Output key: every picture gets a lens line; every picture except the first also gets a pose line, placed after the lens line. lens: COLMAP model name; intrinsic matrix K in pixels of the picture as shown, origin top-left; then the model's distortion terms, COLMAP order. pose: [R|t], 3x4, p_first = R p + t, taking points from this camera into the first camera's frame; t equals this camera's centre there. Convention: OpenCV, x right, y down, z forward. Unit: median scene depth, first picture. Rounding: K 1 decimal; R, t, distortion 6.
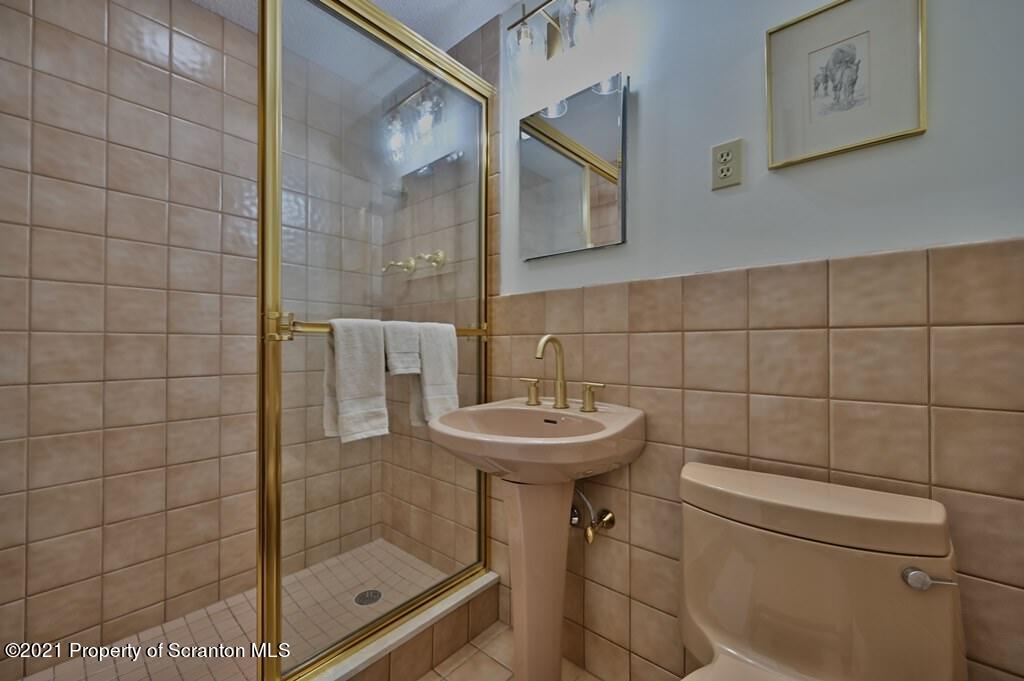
lens RADIAL K [[404.0, 0, 517.7], [0, 404.0, 344.2], [0, 0, 1]] dist [0.000996, 0.000096]
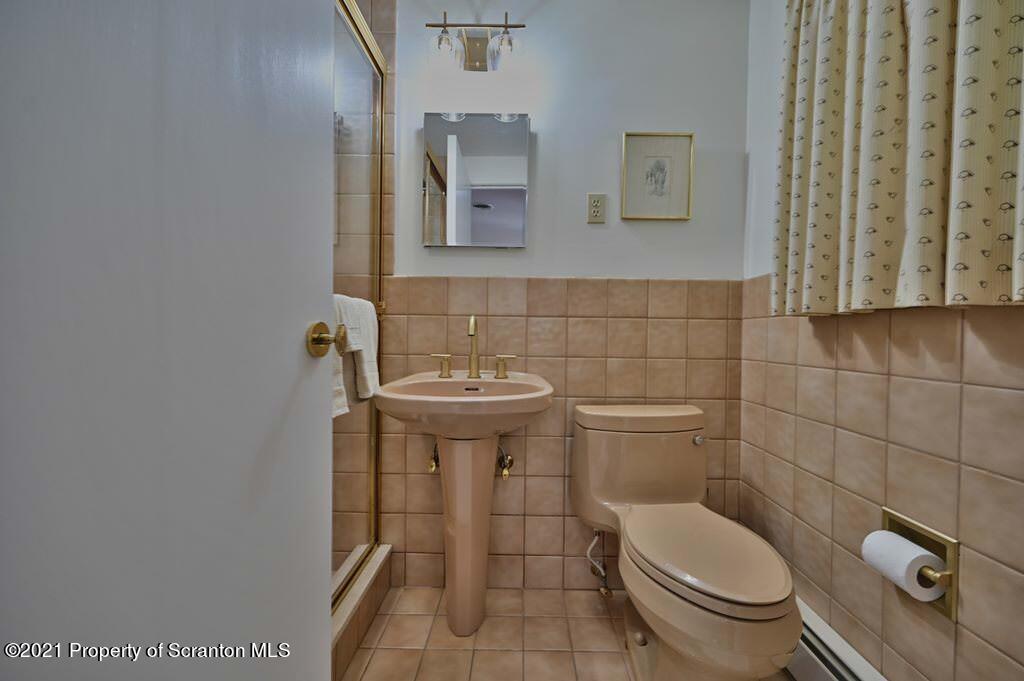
lens RADIAL K [[397.0, 0, 514.9], [0, 397.0, 342.9], [0, 0, 1]] dist [0.000555, -0.000015]
pose [[0.768114, -0.002111, 0.640310, -0.640298], [-0.016765, 0.999585, 0.023407, 0.029929], [-0.640094, -0.028714, 0.767760, 0.035352]]
